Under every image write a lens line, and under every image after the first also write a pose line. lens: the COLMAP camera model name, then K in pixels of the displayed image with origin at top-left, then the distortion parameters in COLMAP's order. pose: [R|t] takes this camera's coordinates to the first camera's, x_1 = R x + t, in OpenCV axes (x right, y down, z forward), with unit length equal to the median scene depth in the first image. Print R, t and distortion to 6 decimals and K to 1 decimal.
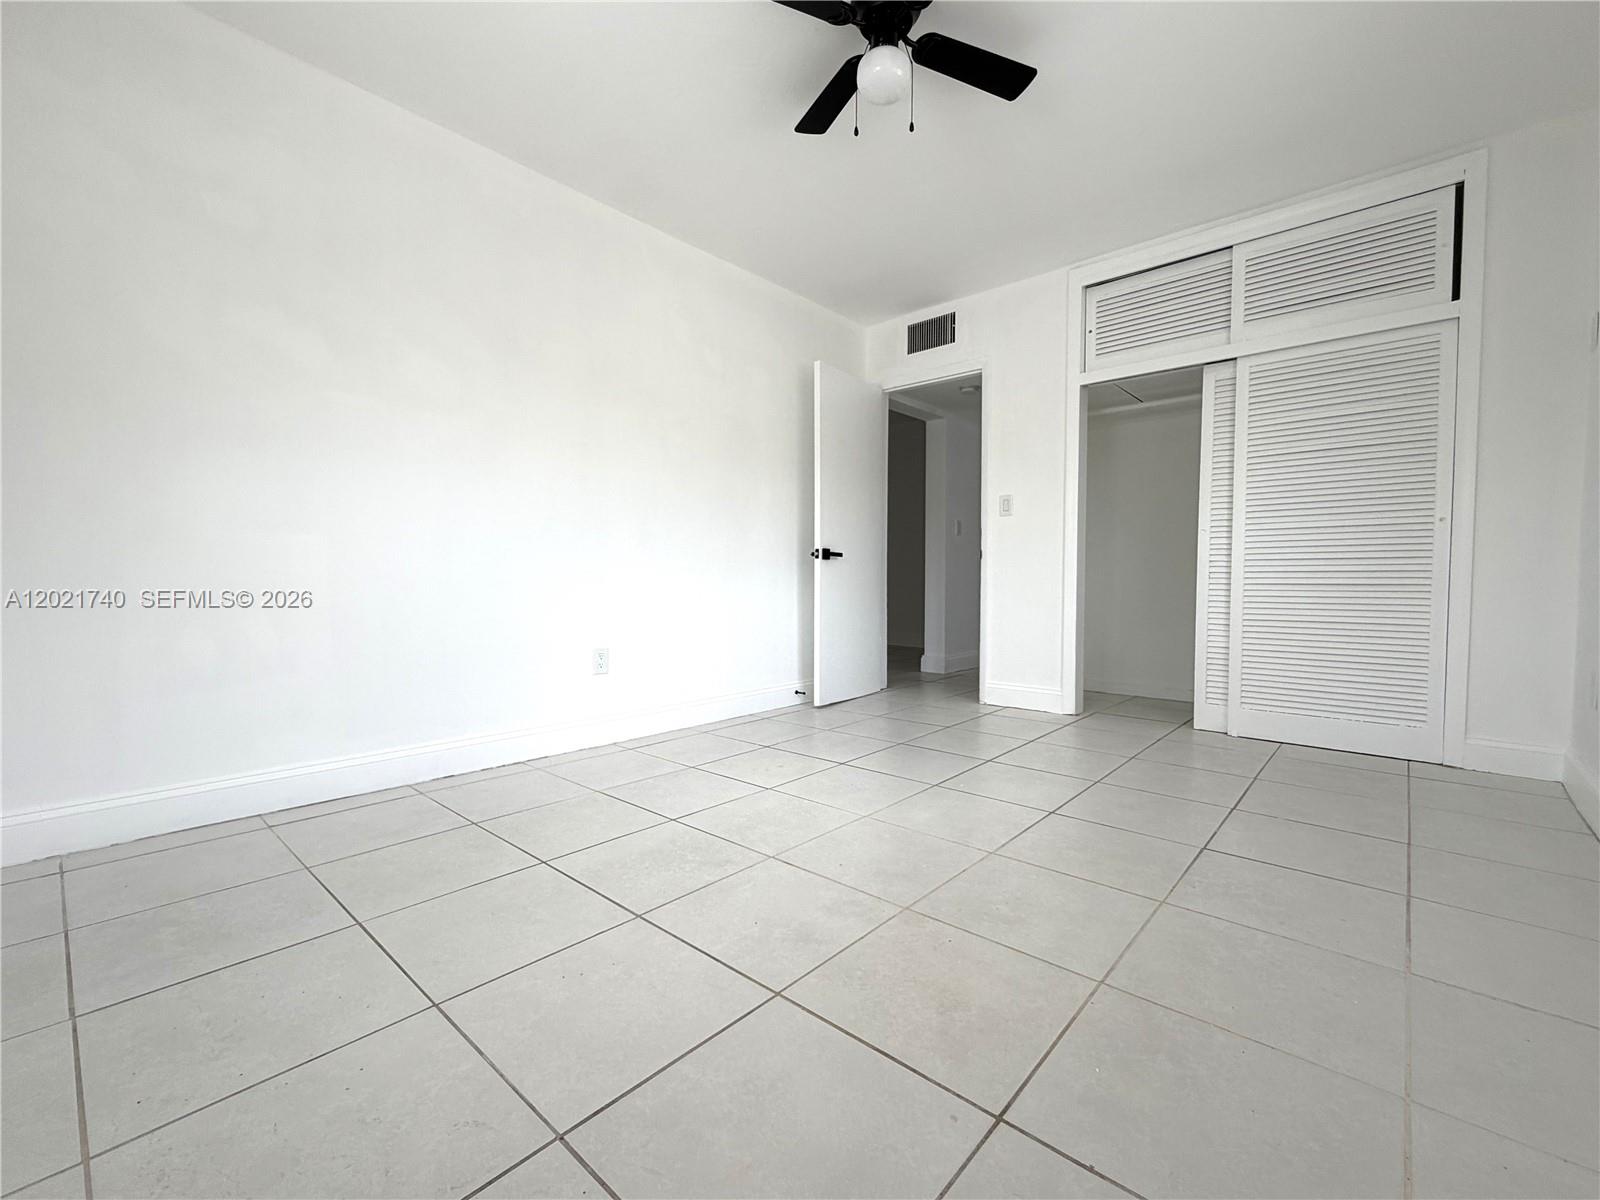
lens RADIAL K [[682.0, 0, 800.6], [0, 682.0, 596.9], [0, 0, 1]] dist [-0.001591, -0.000327]
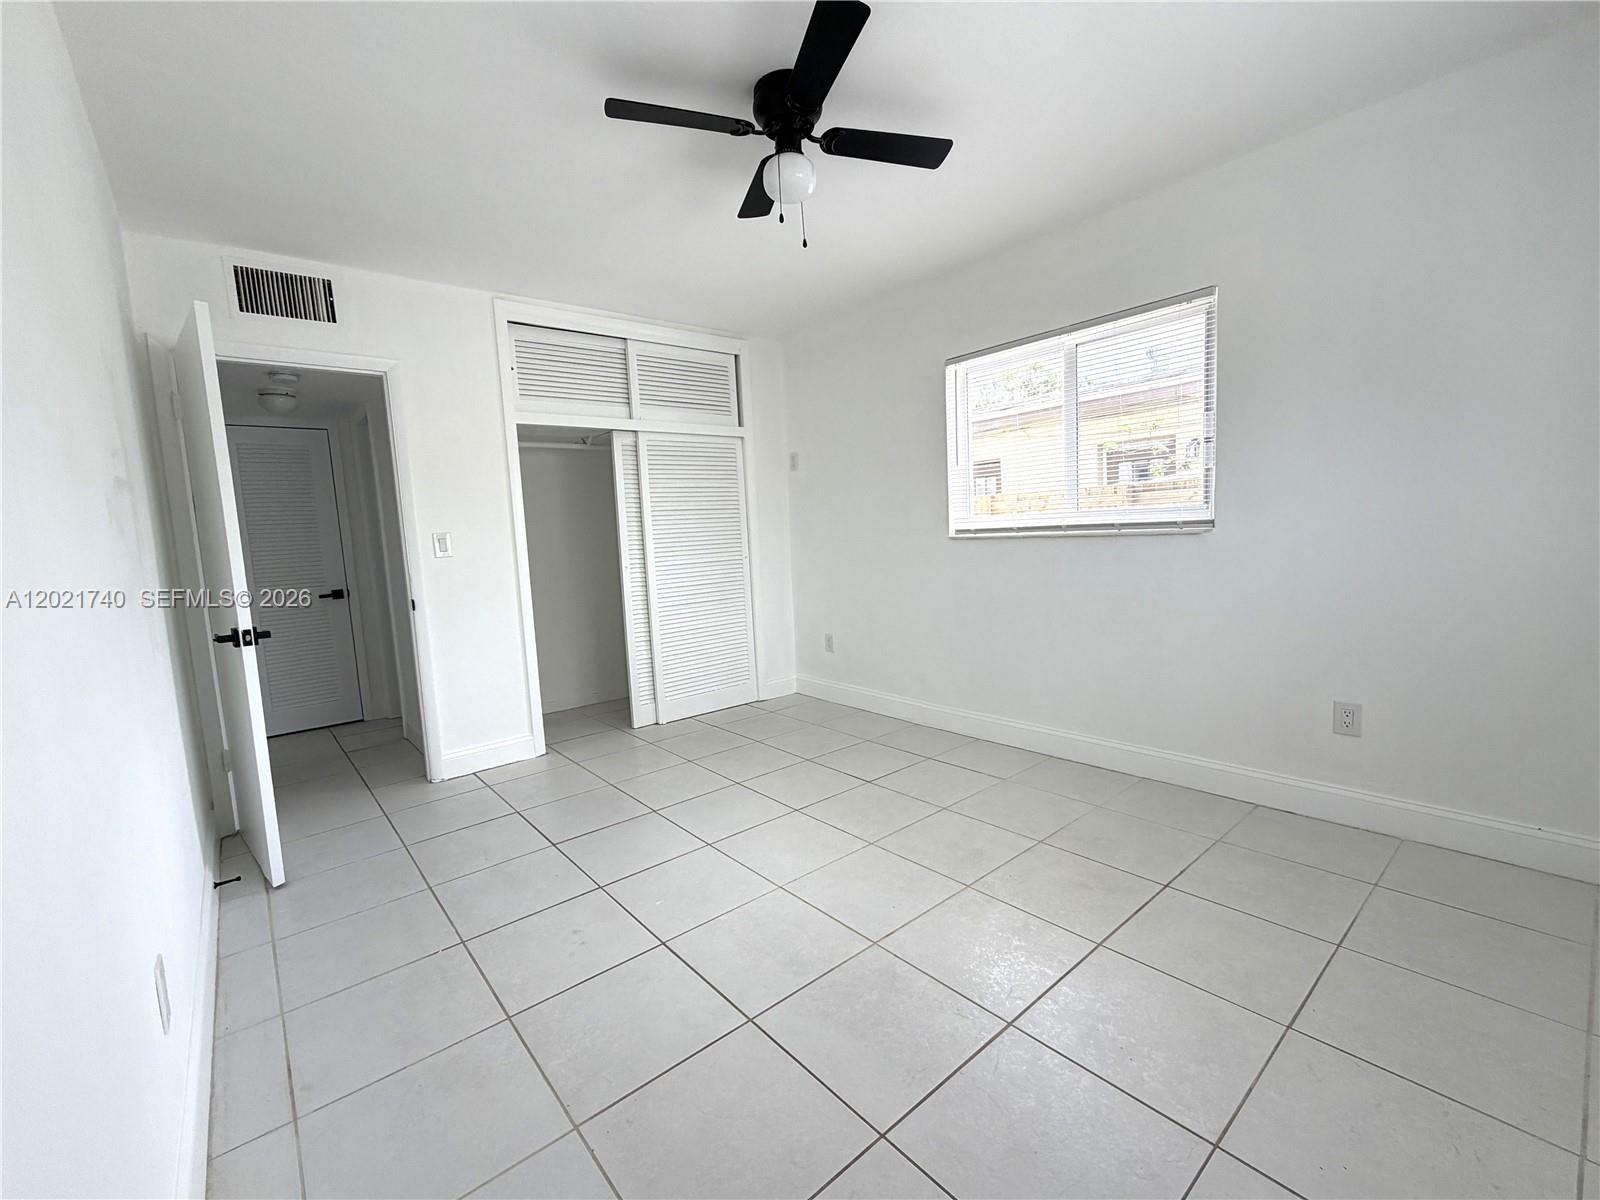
lens RADIAL K [[682.0, 0, 799.5], [0, 682.0, 592.9], [0, 0, 1]] dist [-0.001591, -0.000327]
pose [[0.138907, -0.100111, 0.985232, -0.598229], [0.080304, 0.992739, 0.089552, -0.143564], [-0.987044, 0.066679, 0.145938, 0.546279]]
